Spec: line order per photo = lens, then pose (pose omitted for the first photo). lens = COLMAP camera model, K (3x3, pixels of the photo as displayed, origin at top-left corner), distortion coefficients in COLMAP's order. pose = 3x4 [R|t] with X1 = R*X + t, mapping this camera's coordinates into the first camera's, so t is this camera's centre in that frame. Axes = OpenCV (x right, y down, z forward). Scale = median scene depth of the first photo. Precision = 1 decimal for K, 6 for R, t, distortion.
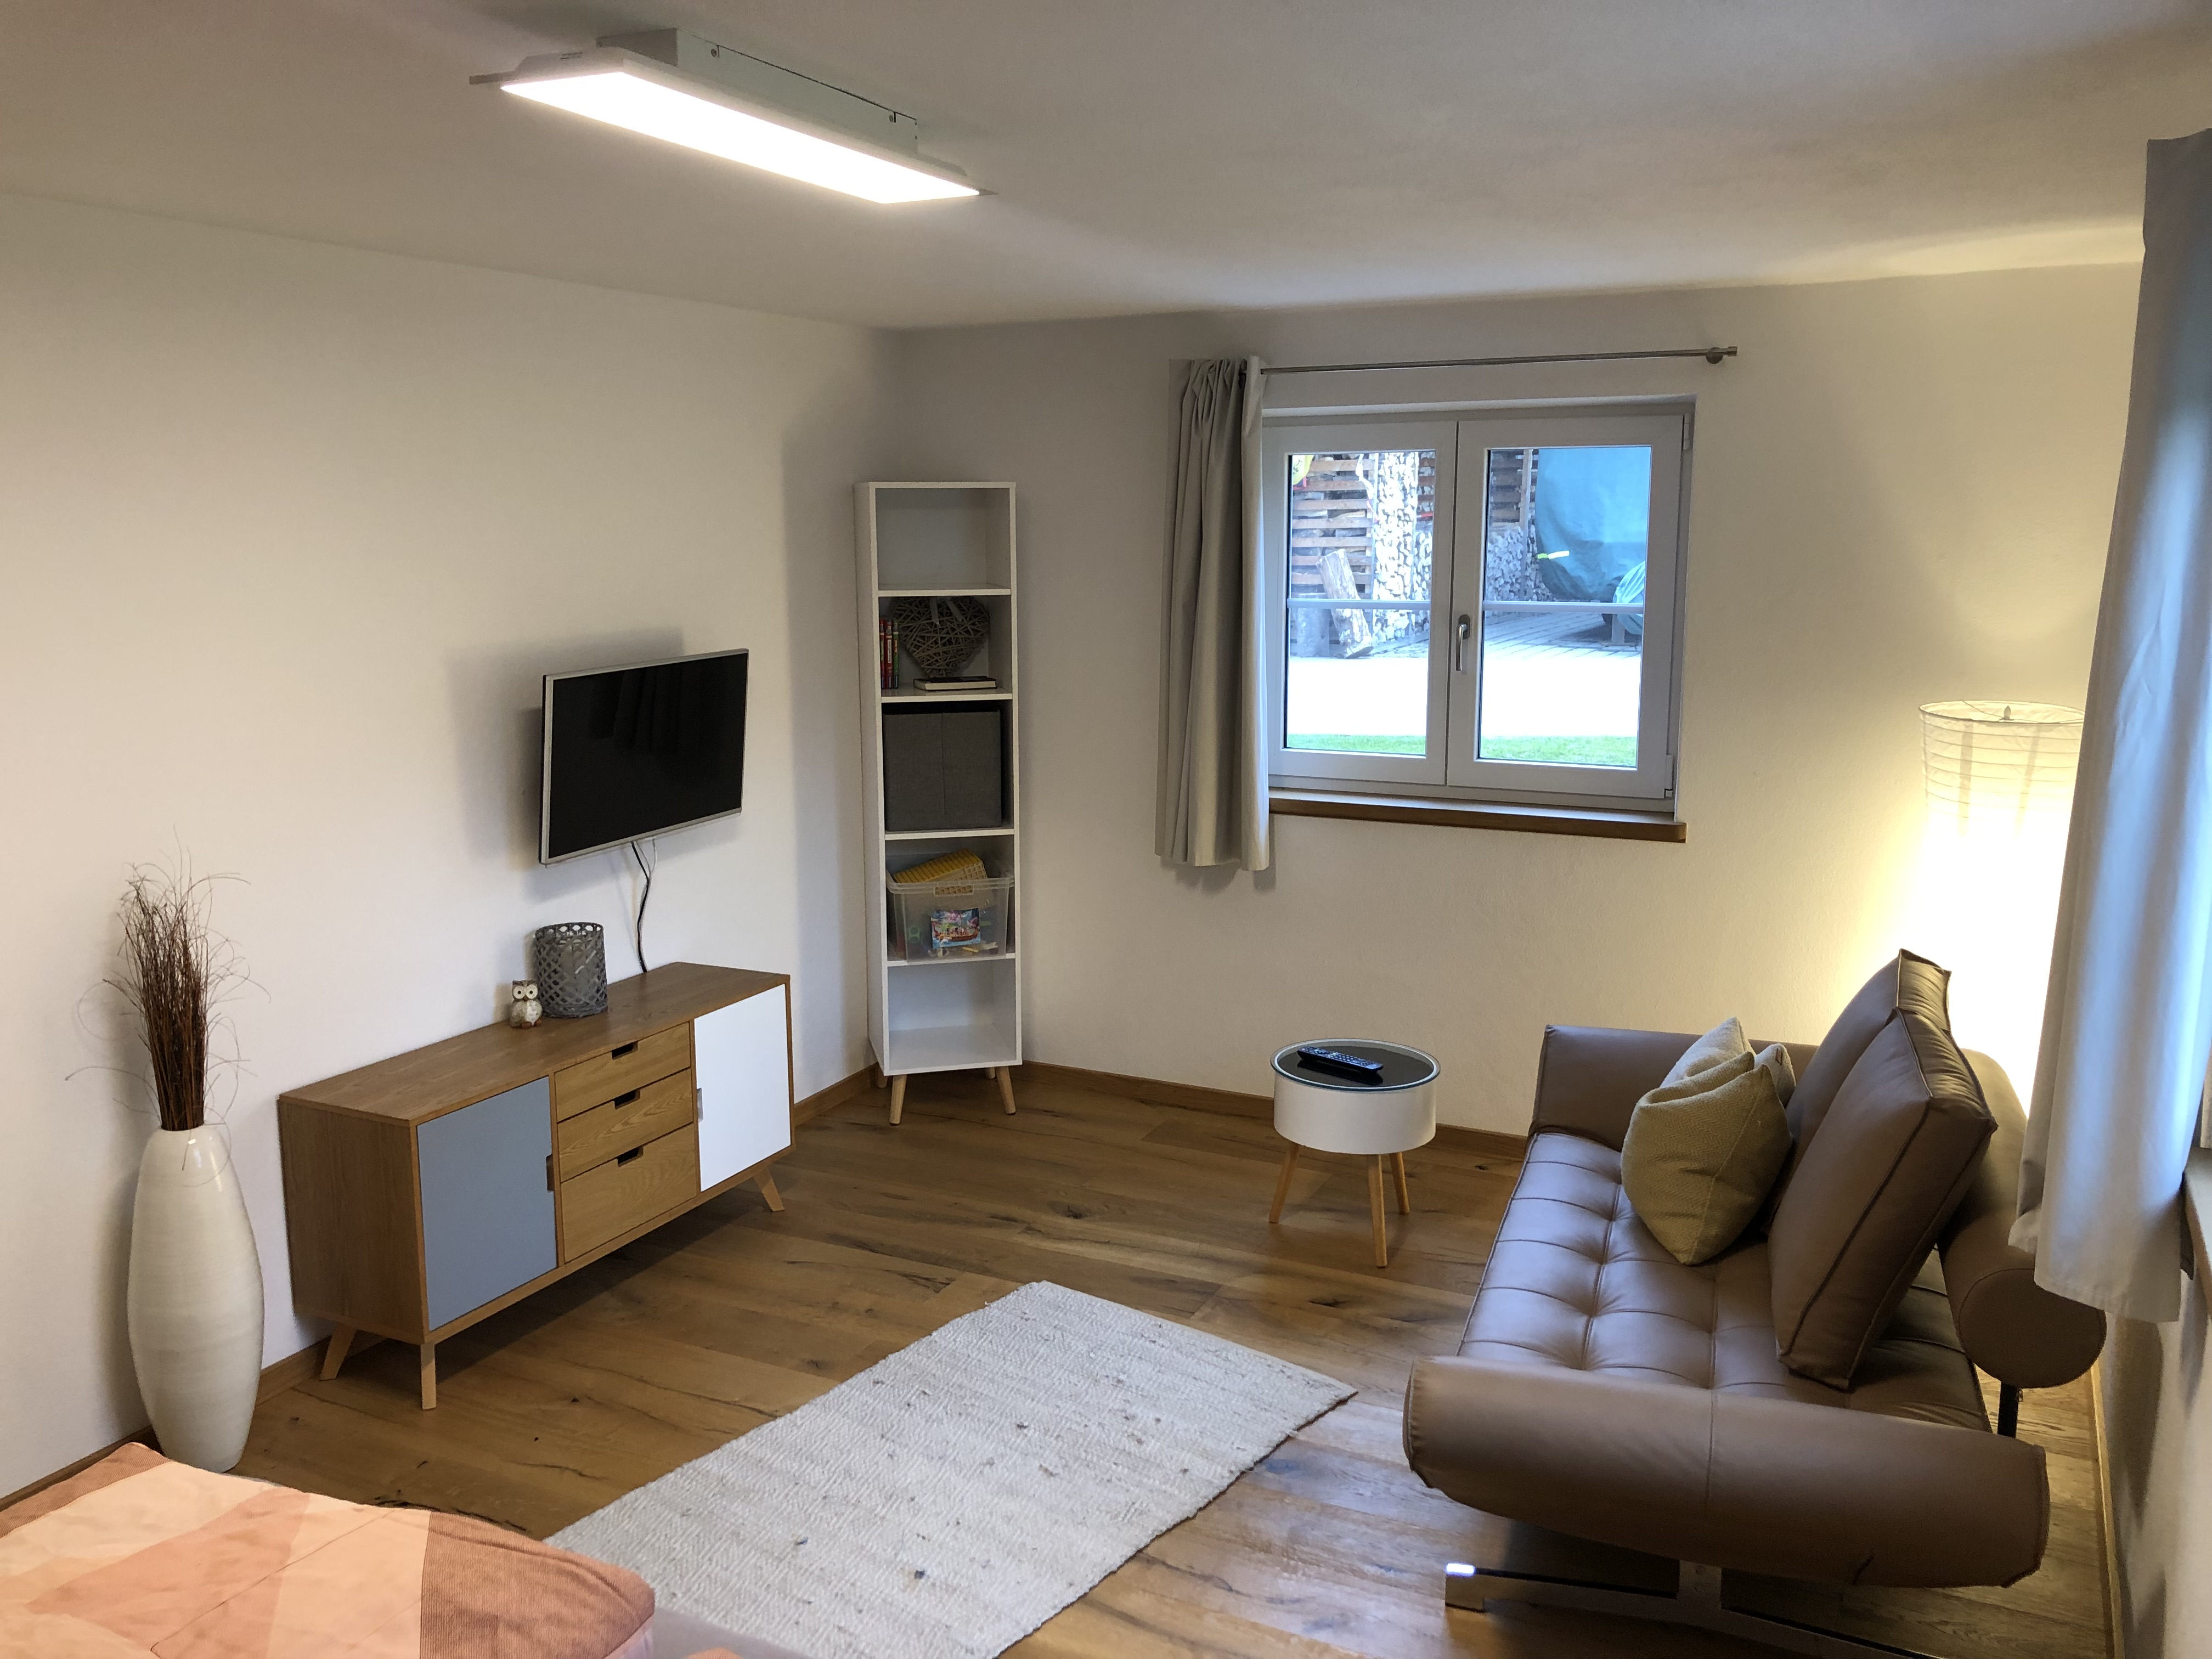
lens RADIAL K [[1796.9, 0, 1106.0], [0, 1796.9, 829.5], [0, 0, 1]] dist [0.004766, 0.001072]
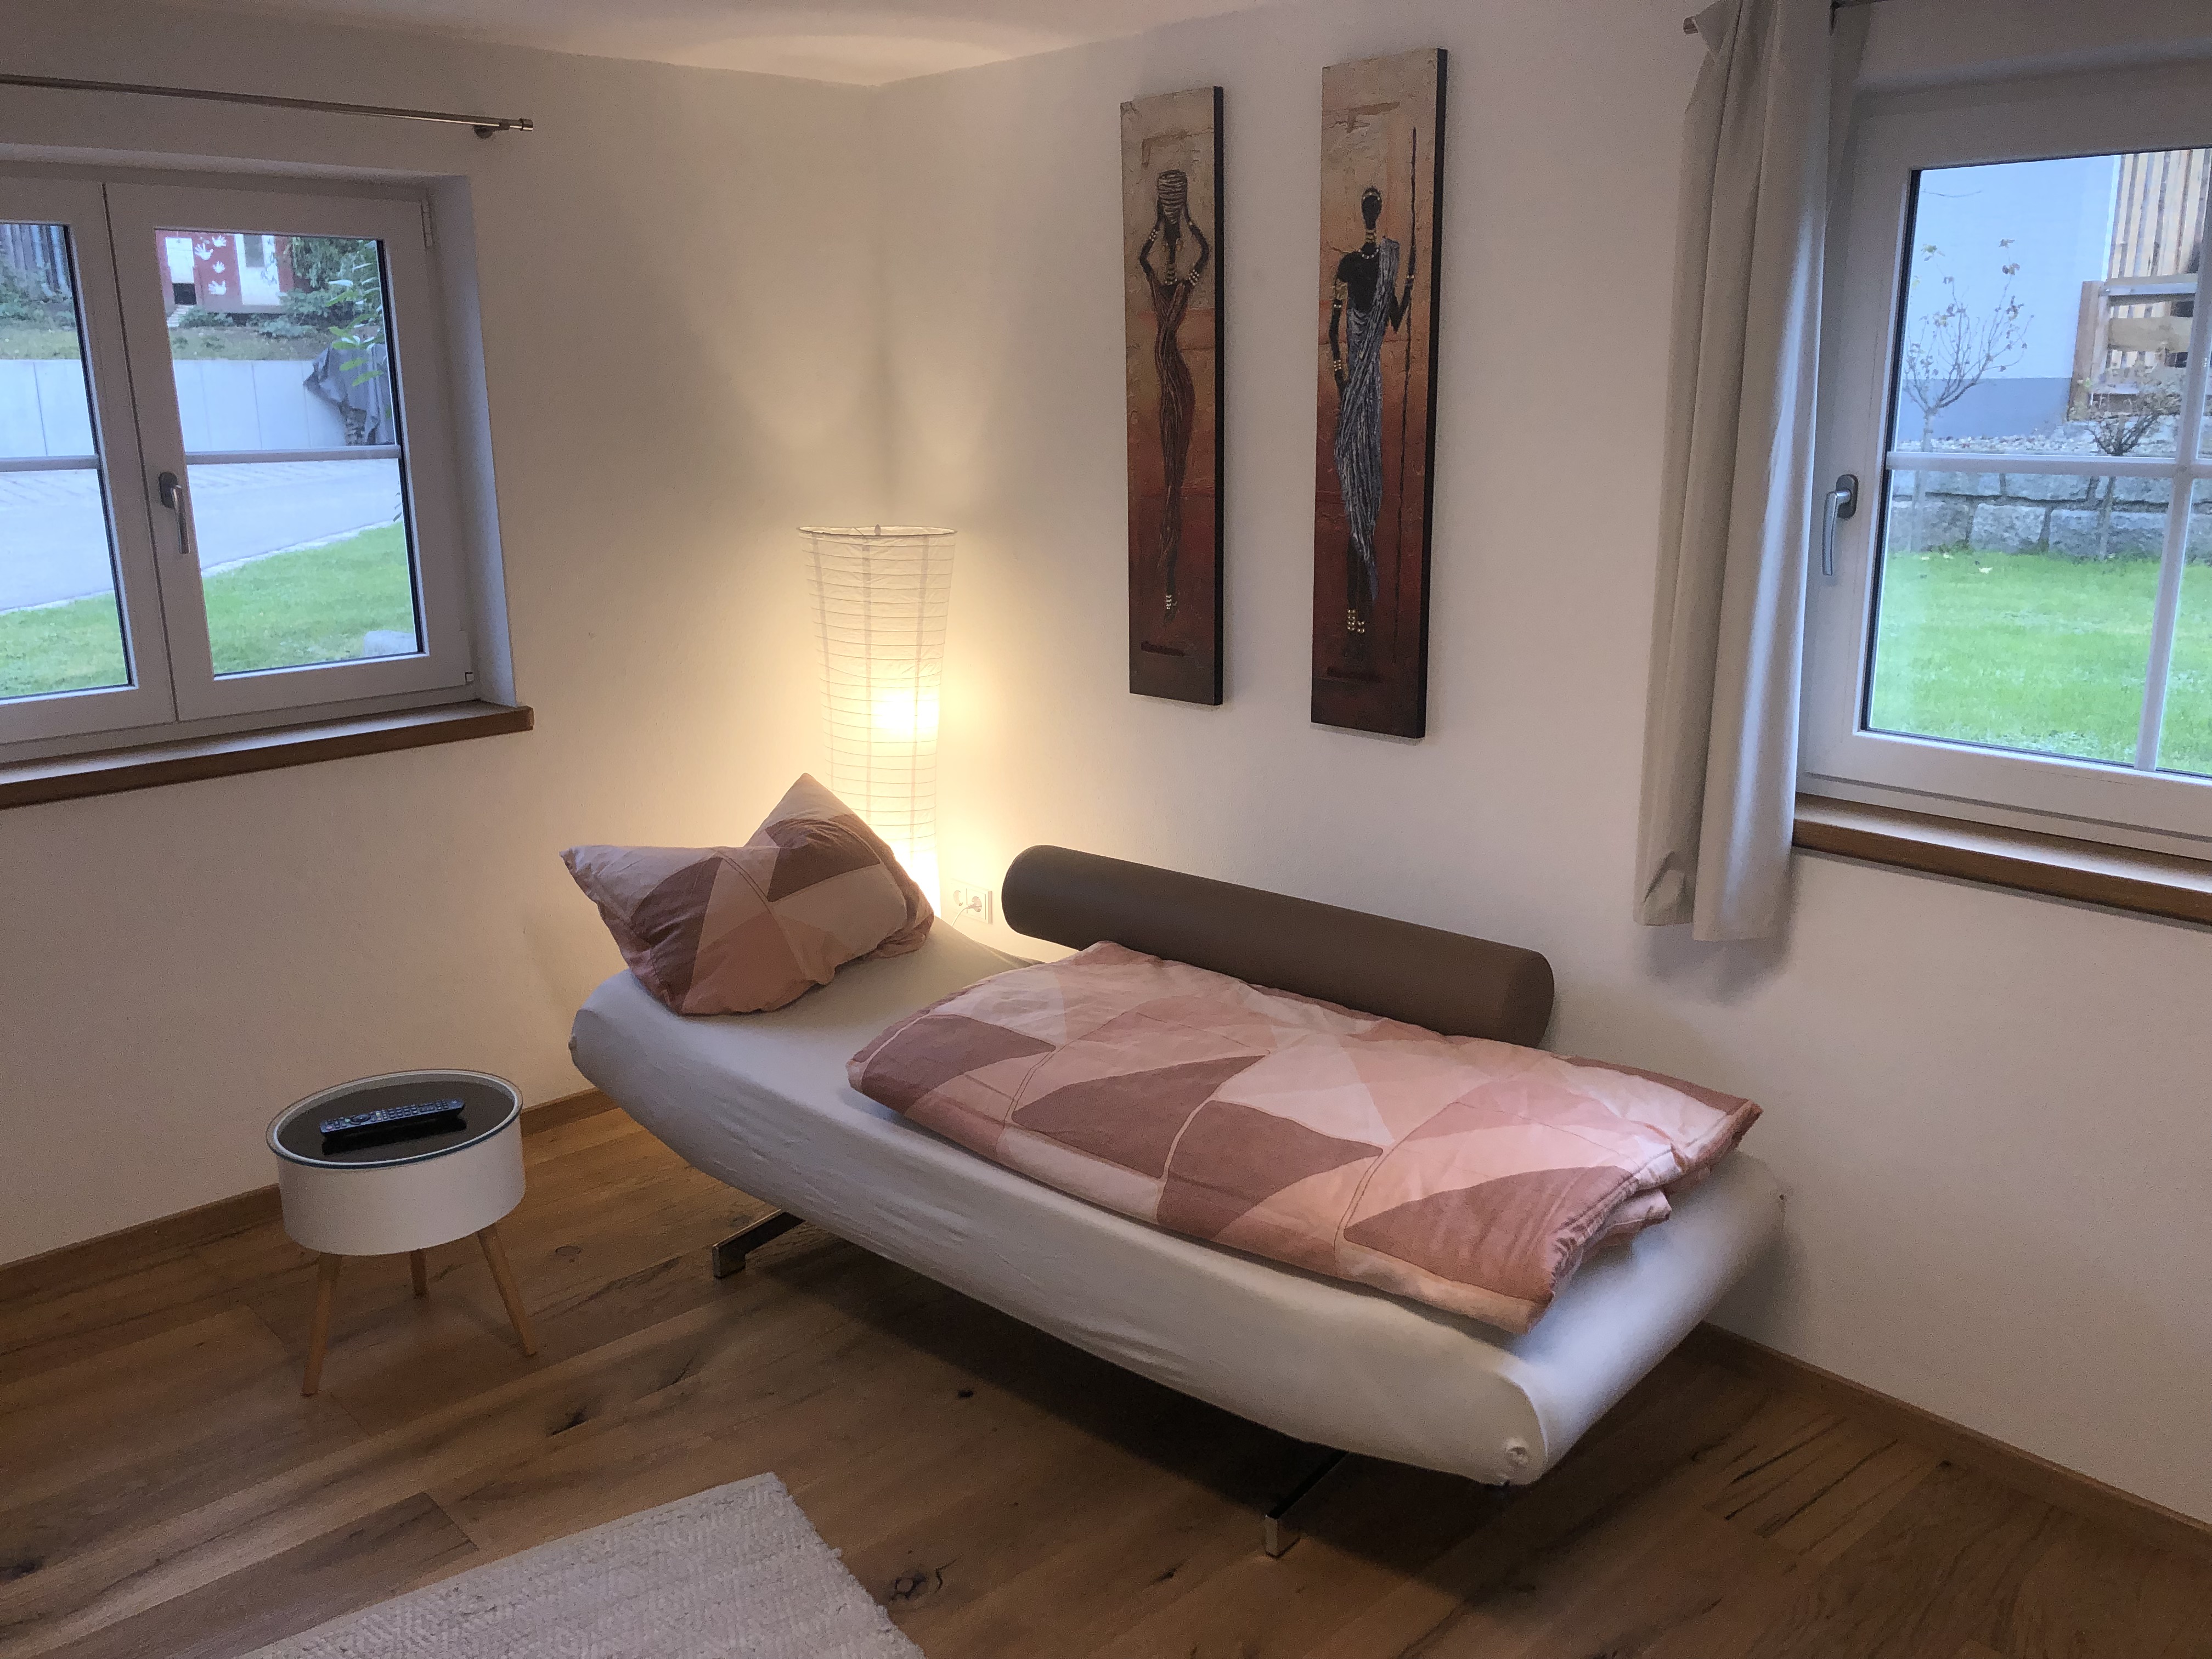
lens RADIAL K [[1779.3, 0, 1106.0], [0, 1779.3, 829.5], [0, 0, 1]] dist [-0.014657, -0.001833]
pose [[0.351371, -0.237033, 0.905734, -0.354682], [0.170294, 0.967463, 0.187124, -0.058305], [-0.920619, 0.088491, 0.380303, 0.464322]]
